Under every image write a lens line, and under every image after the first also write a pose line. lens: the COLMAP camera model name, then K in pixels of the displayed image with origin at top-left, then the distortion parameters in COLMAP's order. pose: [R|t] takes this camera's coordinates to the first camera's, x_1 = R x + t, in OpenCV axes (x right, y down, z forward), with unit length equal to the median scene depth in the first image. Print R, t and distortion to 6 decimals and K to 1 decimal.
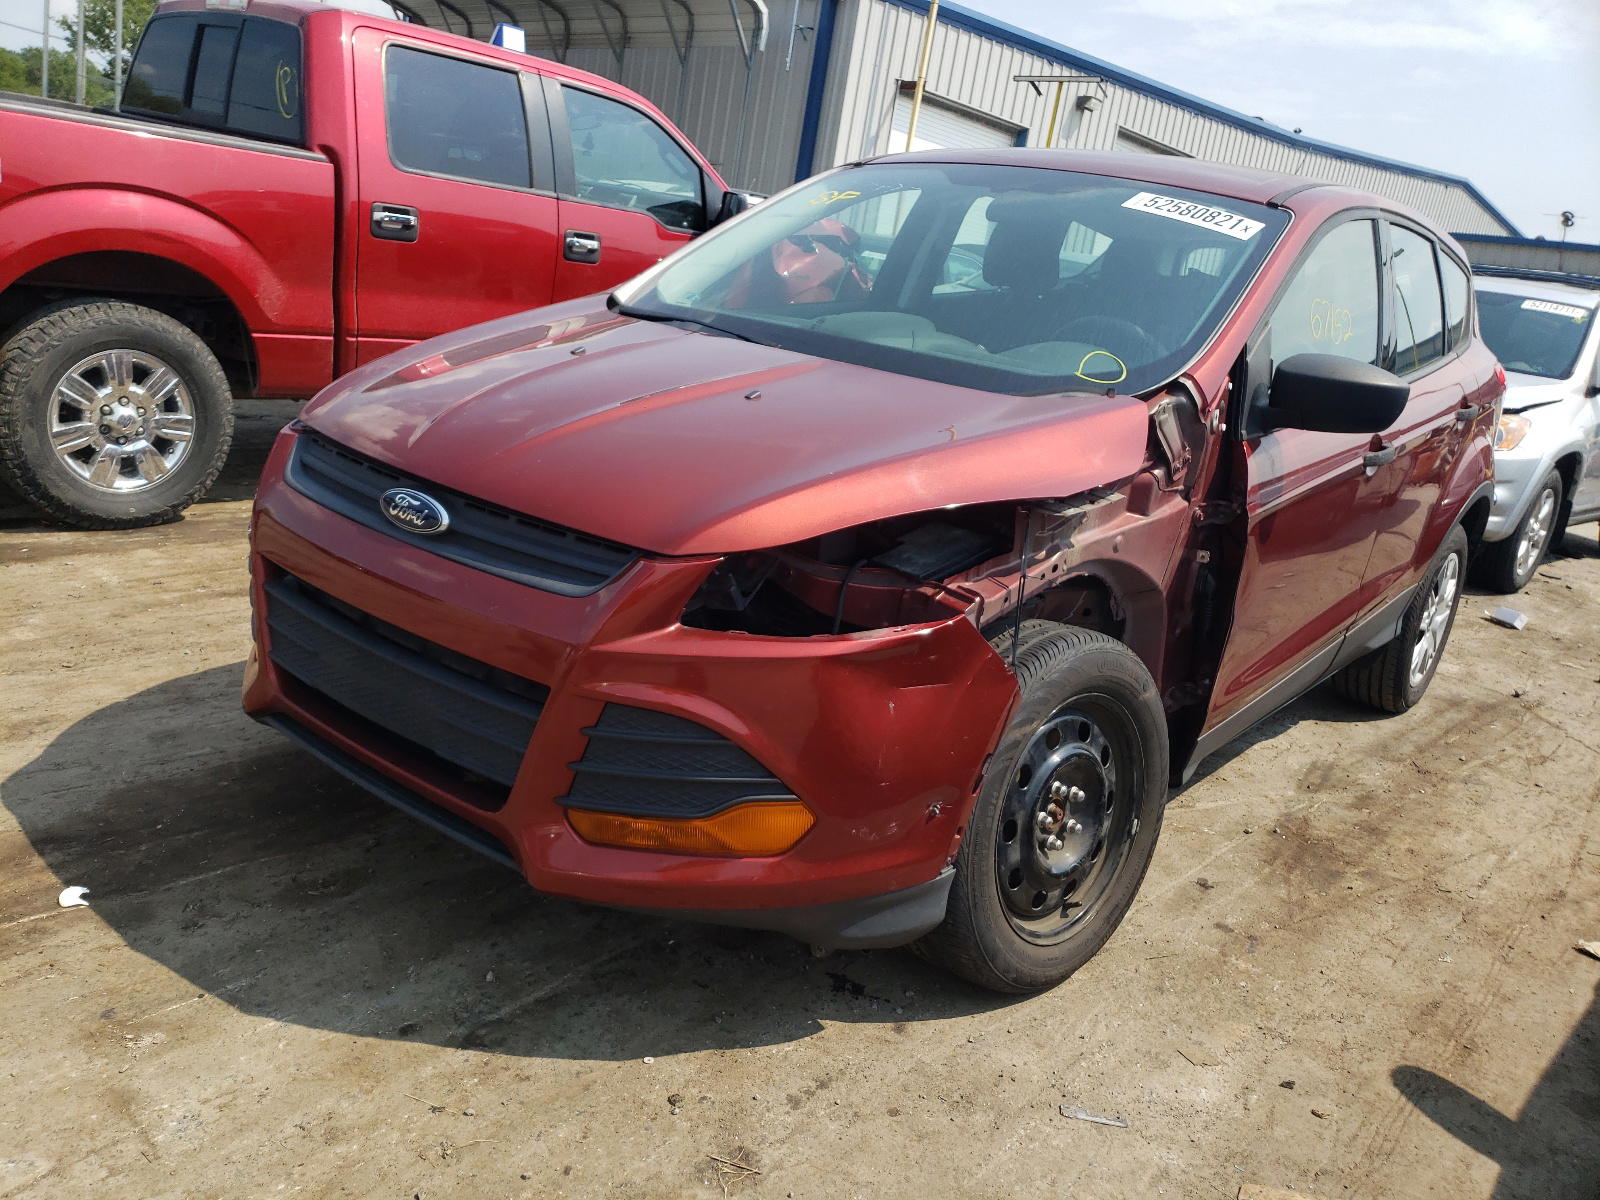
lens RADIAL K [[1212.4, 0, 777.1], [0, 1212.4, 599.3], [0, 0, 1]] dist [0.026512, -0.003640]
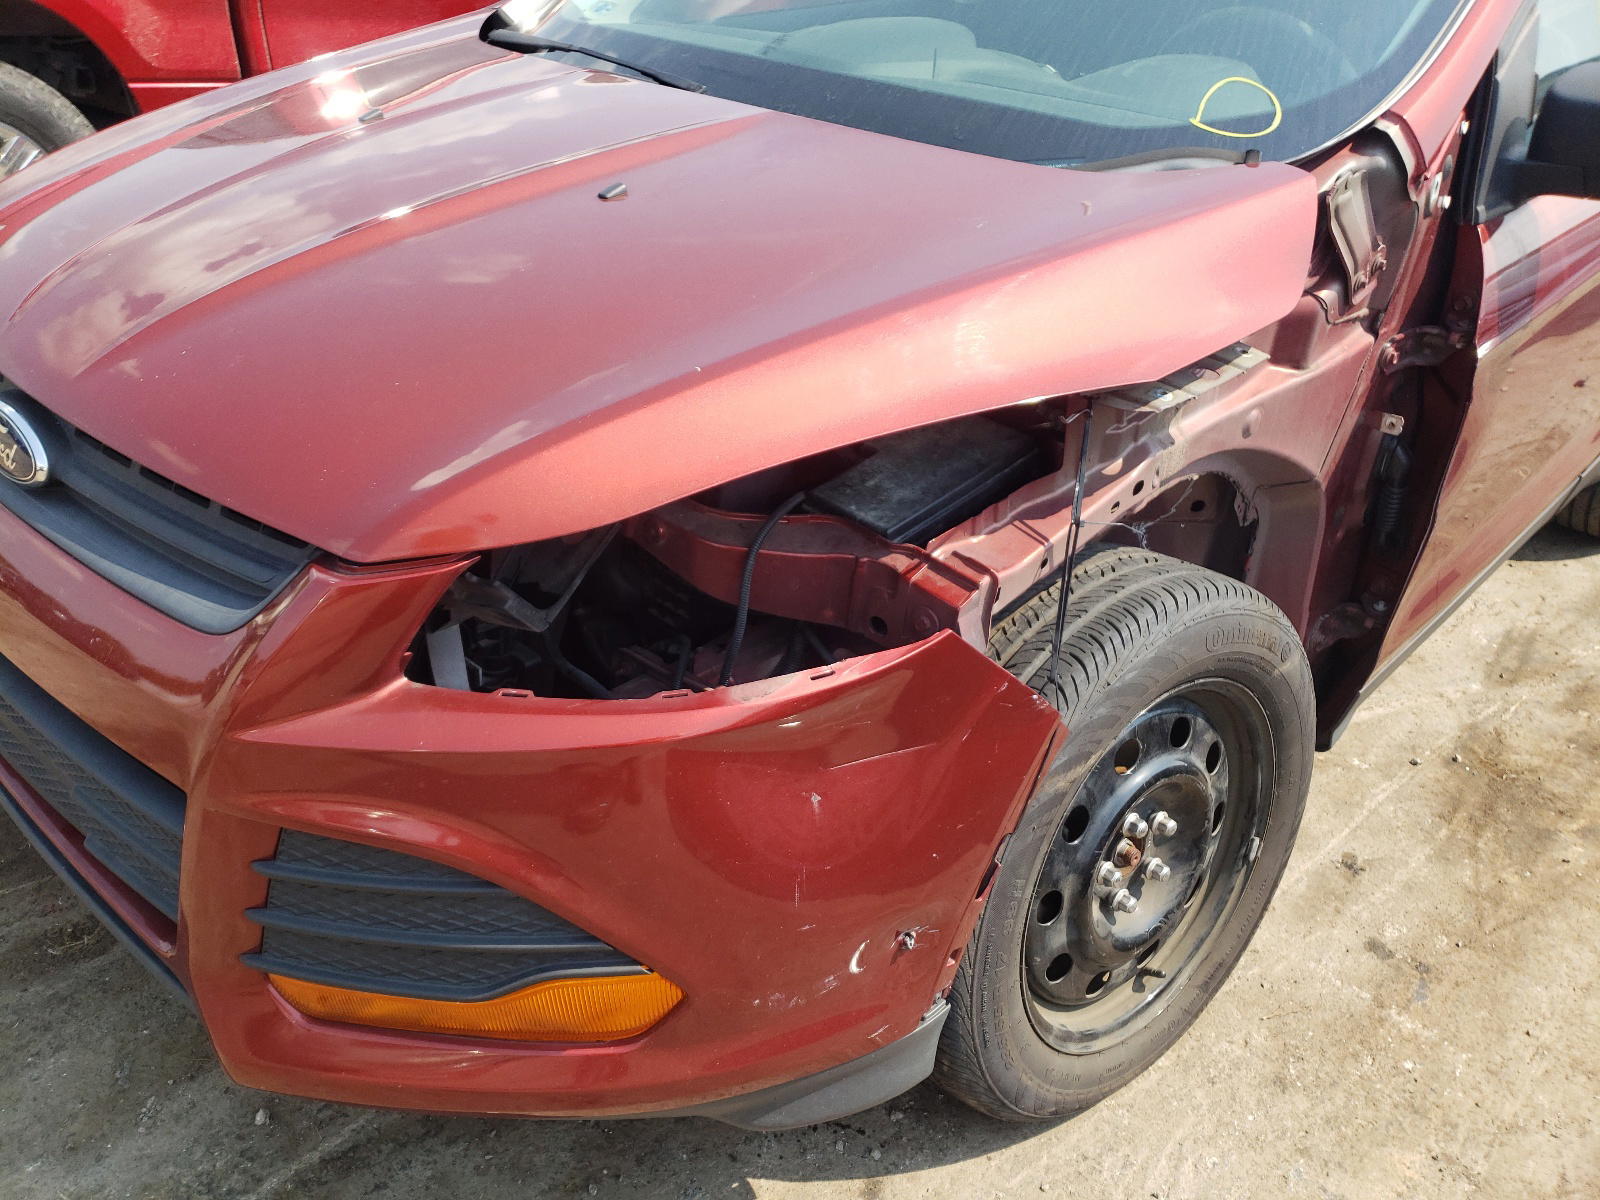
lens RADIAL K [[1245.1, 0, 767.2], [0, 1245.1, 599.7], [0, 0, 1]] dist [-0.022614, 0.067249]
pose [[0.995559, -0.010360, -0.093565, 0.099817], [0.029722, 0.977678, 0.207994, -0.095151], [0.089322, -0.209851, 0.973645, 0.365106]]
